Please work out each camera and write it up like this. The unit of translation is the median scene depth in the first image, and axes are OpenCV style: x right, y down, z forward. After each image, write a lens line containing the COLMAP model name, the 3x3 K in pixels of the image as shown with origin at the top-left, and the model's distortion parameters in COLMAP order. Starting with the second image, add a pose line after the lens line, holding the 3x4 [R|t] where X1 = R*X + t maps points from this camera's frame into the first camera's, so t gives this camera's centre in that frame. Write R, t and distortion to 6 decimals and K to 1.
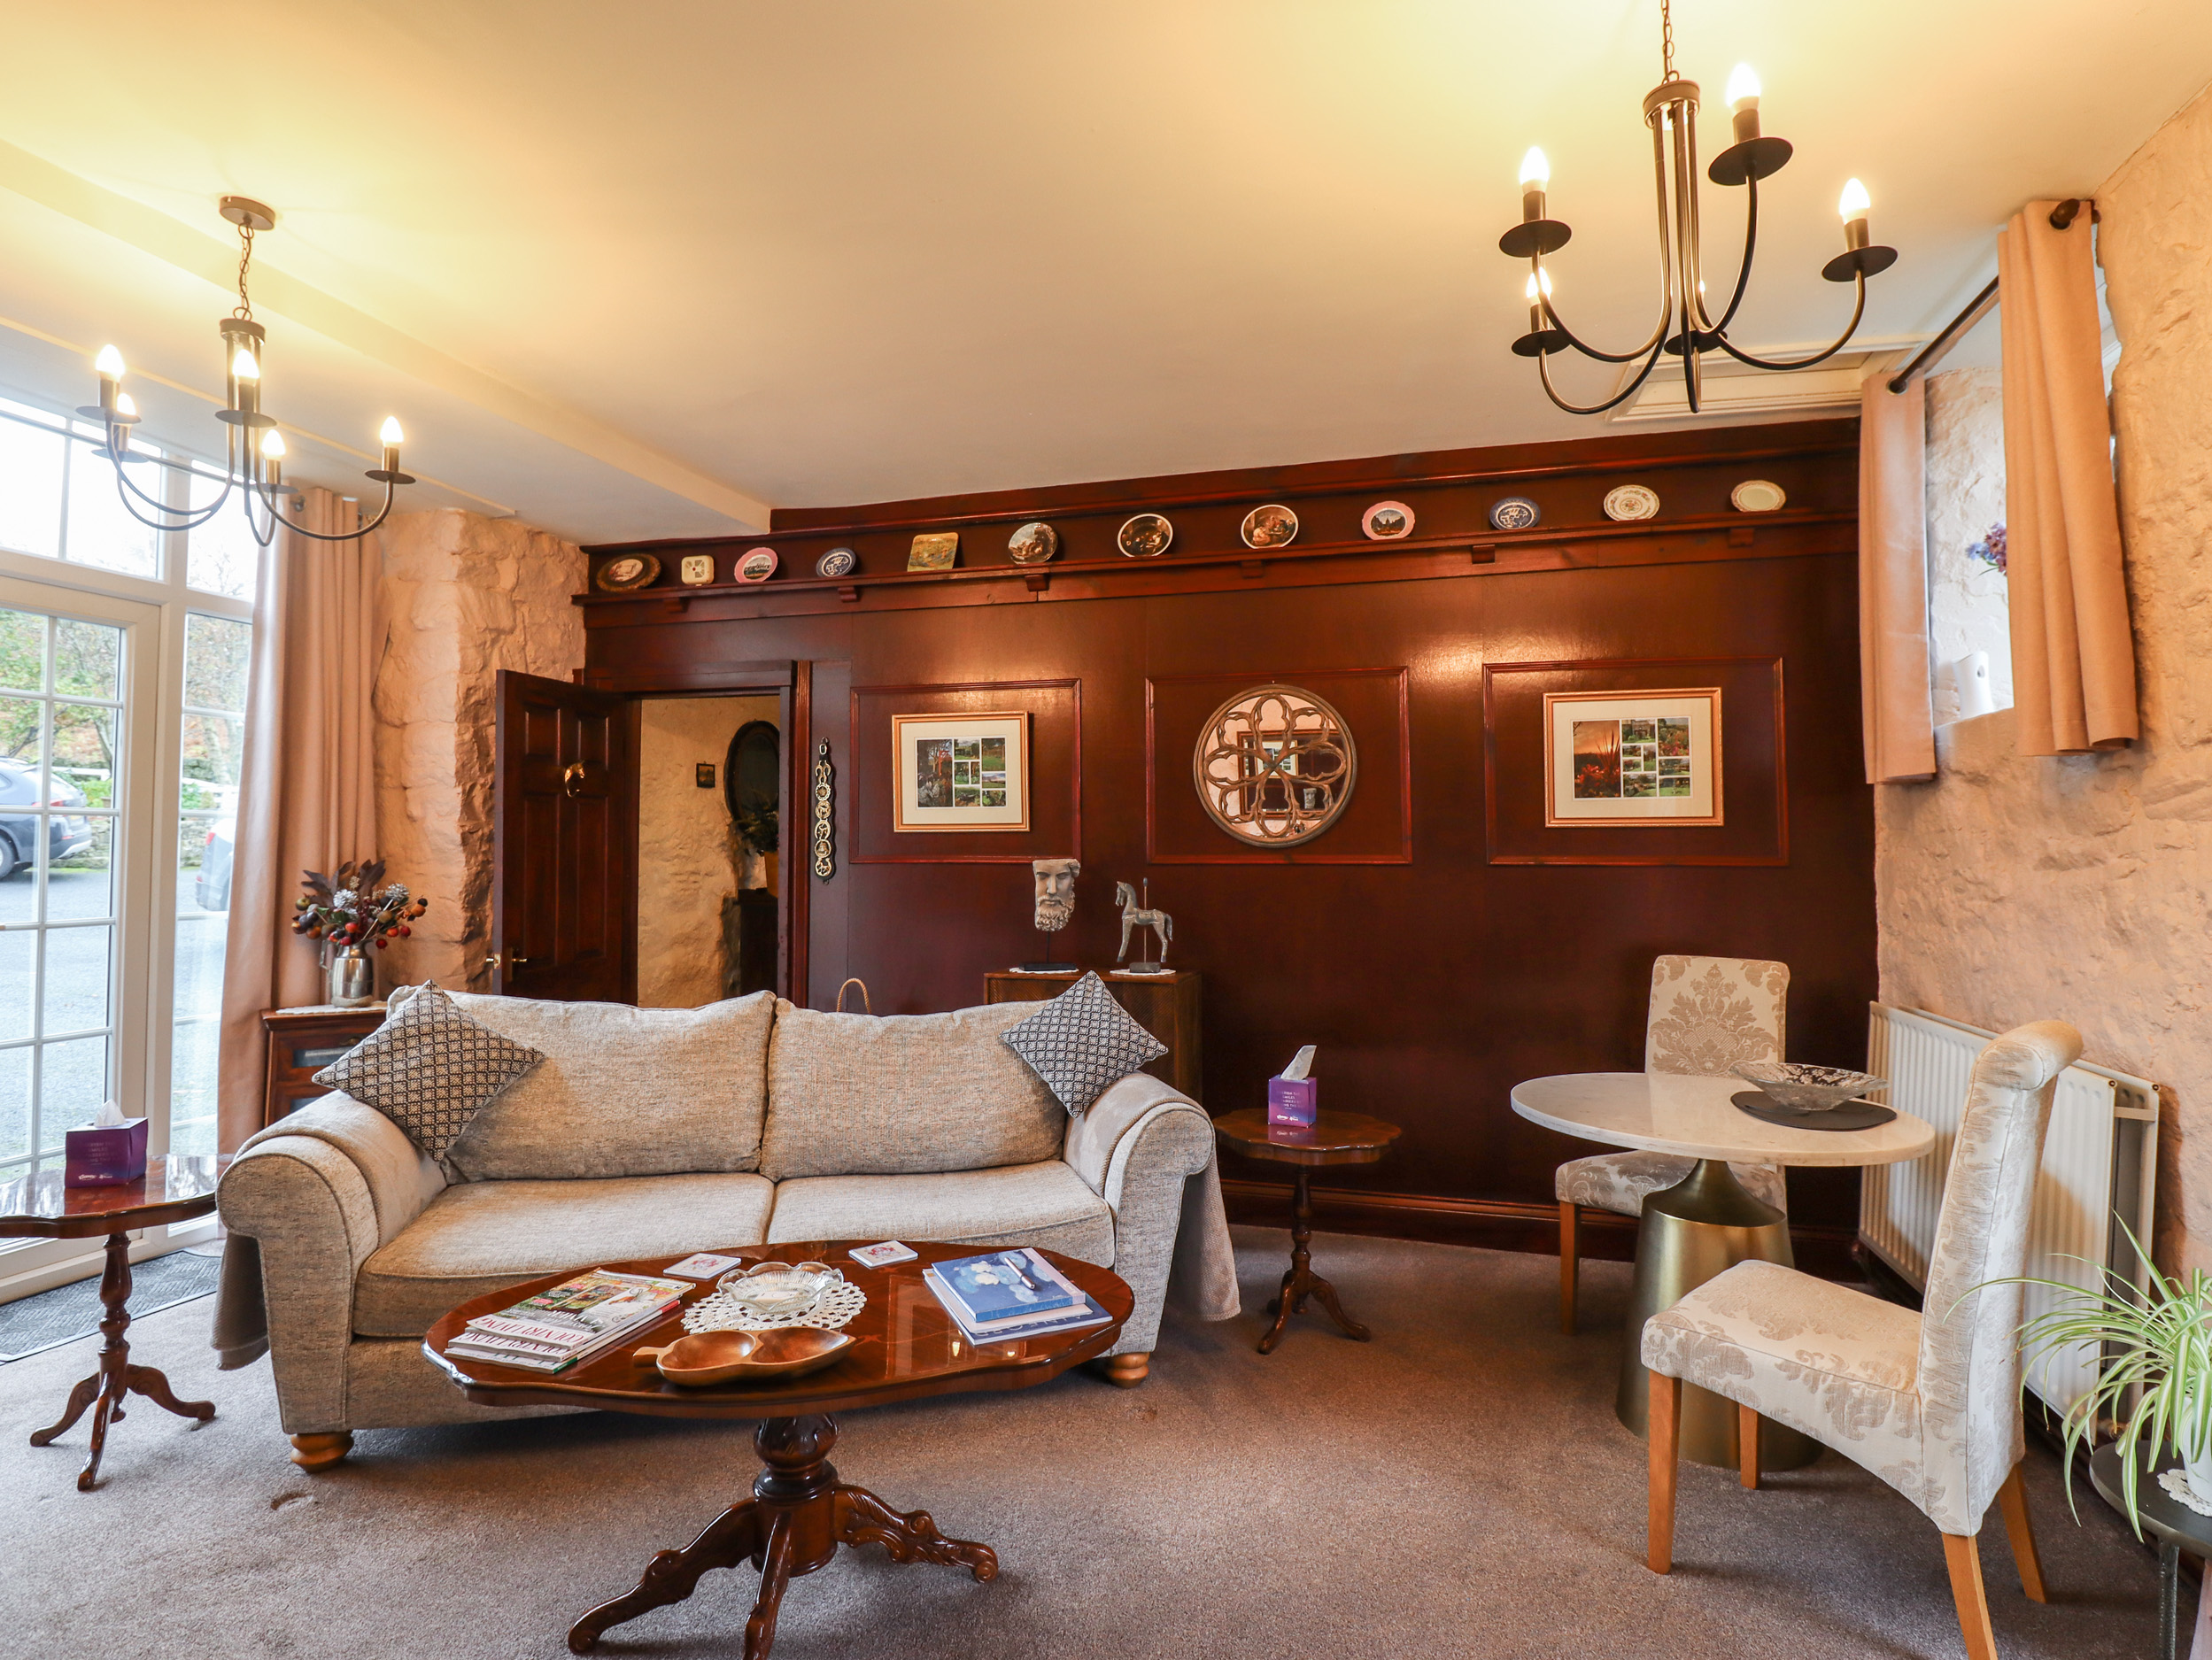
lens RADIAL K [[1140.6, 0, 1139.9], [0, 1140.6, 849.2], [0, 0, 1]] dist [0.000523, -0.011536]
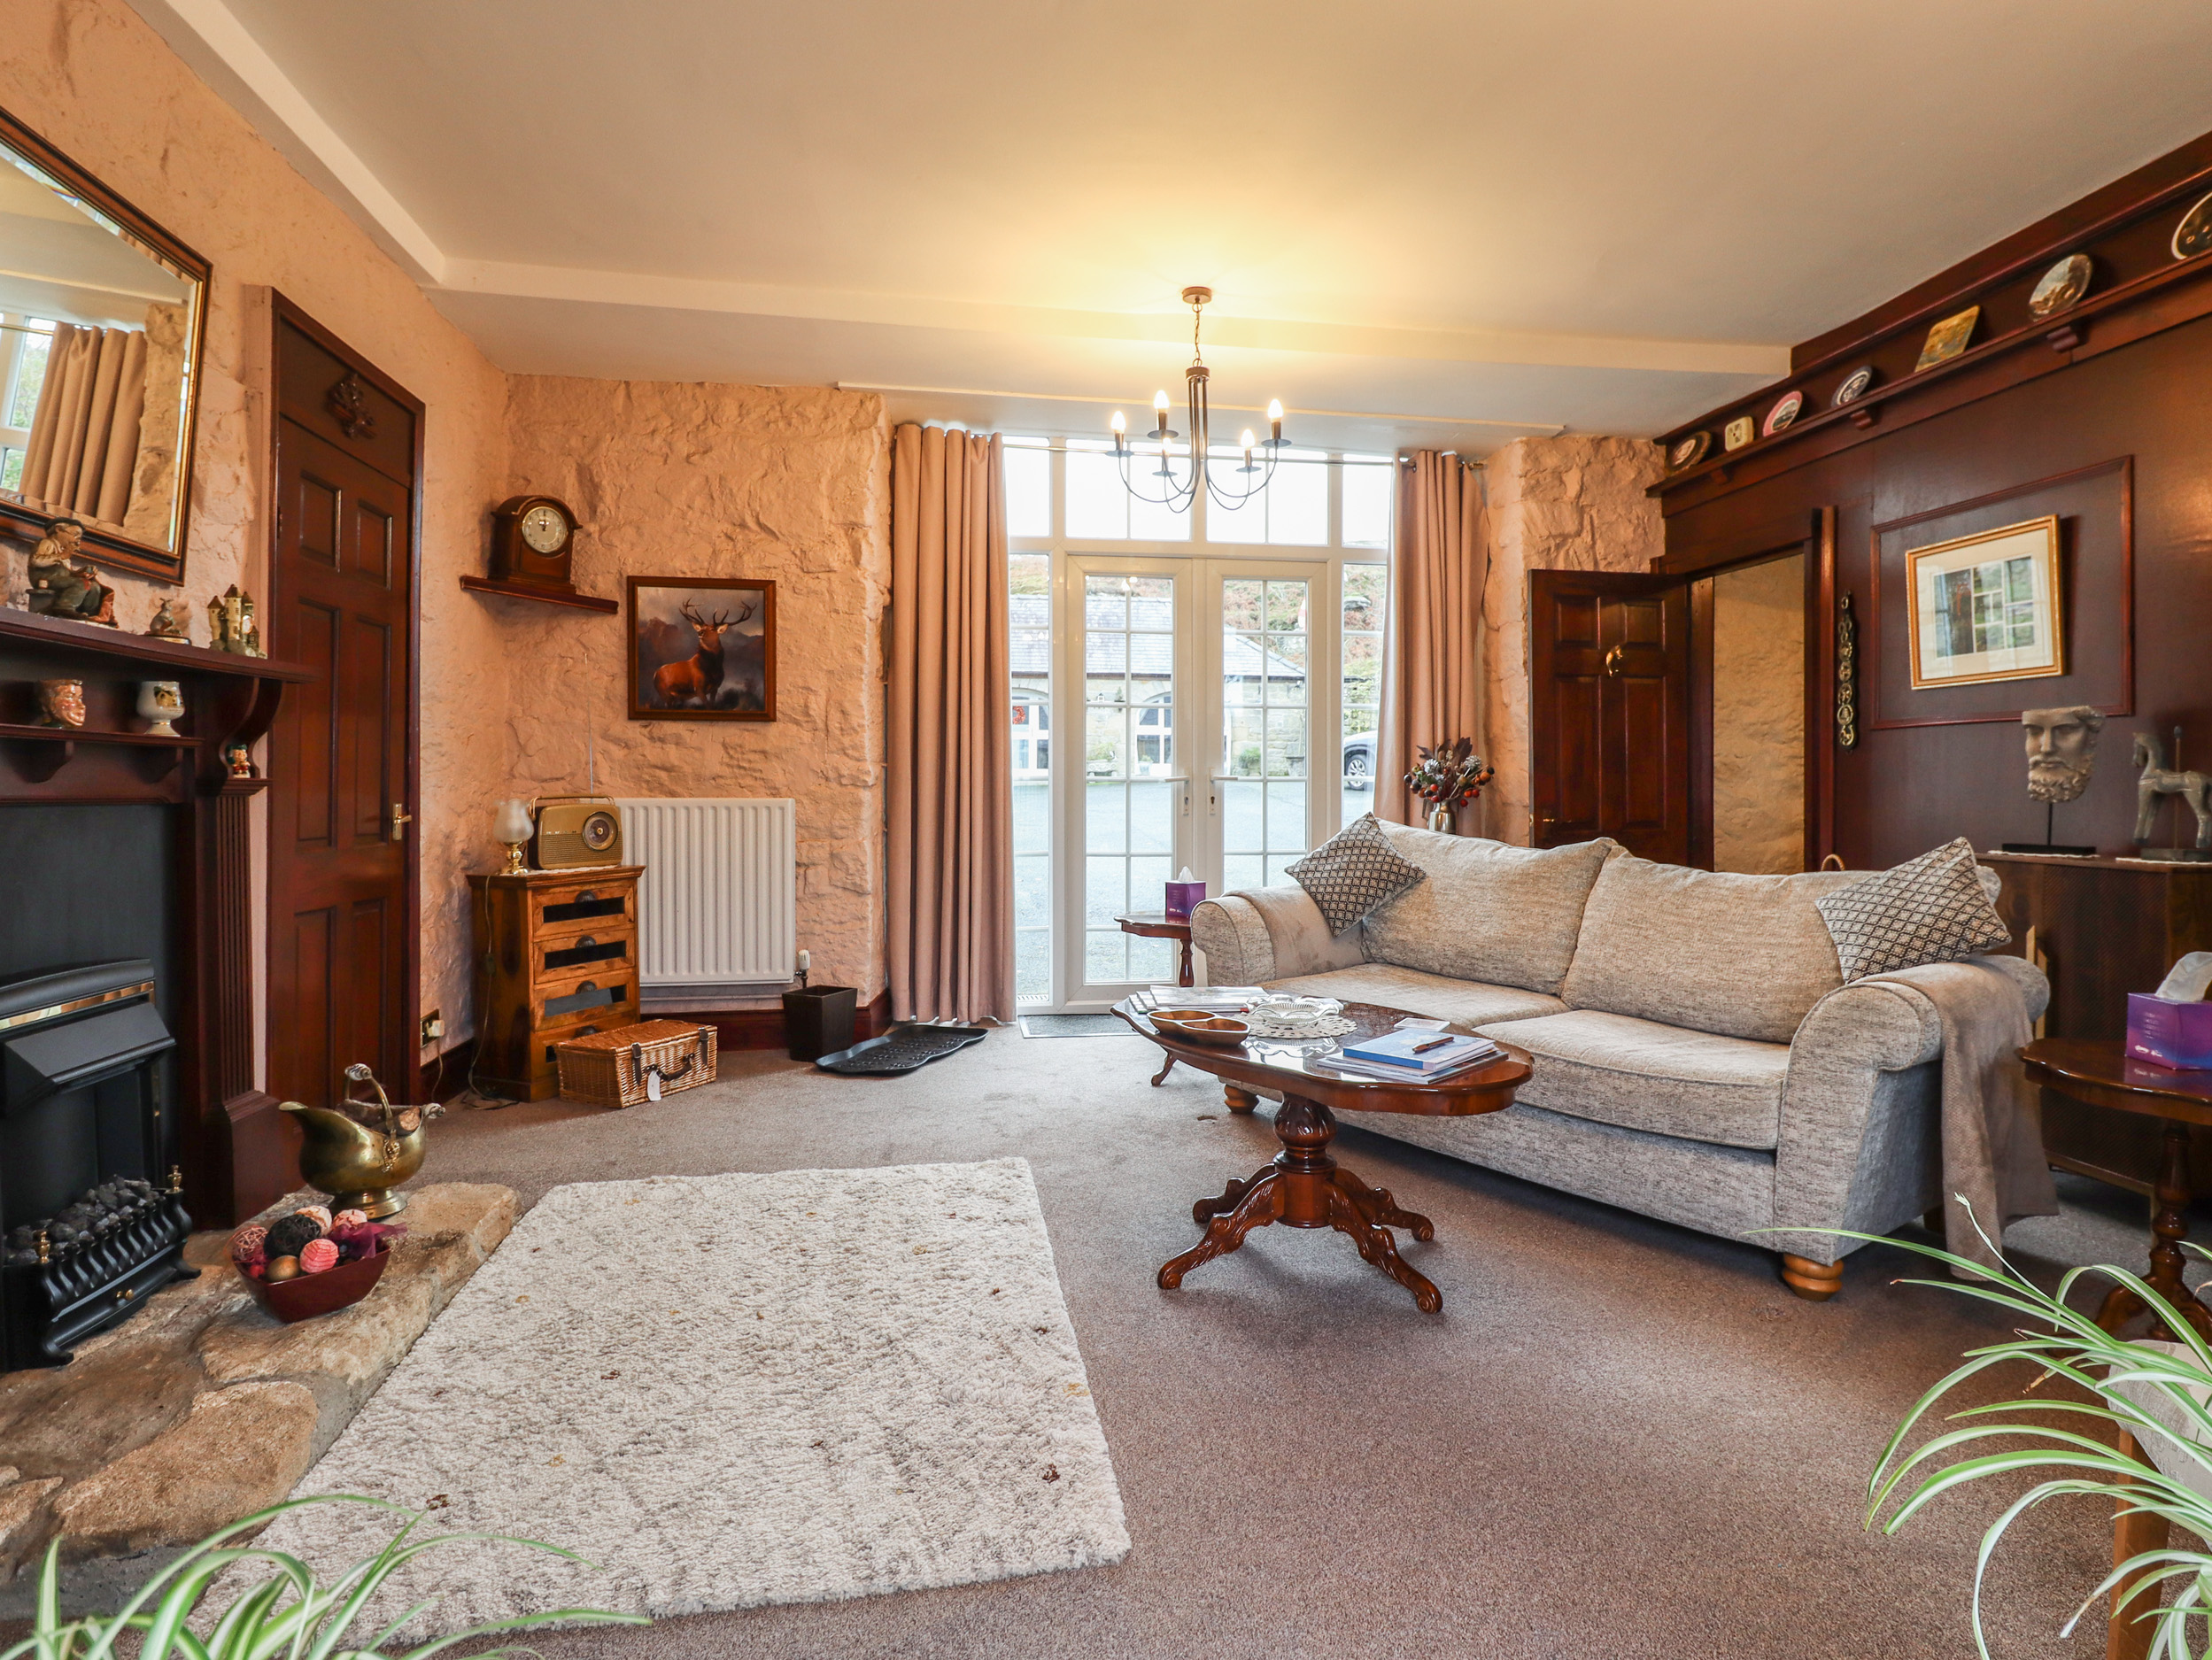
lens RADIAL K [[1140.6, 0, 1139.9], [0, 1140.6, 849.2], [0, 0, 1]] dist [0.000523, -0.011536]
pose [[0.437660, 0.058907, -0.897209, 0.327780], [0.005518, 0.997657, 0.068194, 0.046199], [0.899124, -0.034796, 0.436310, 0.117655]]
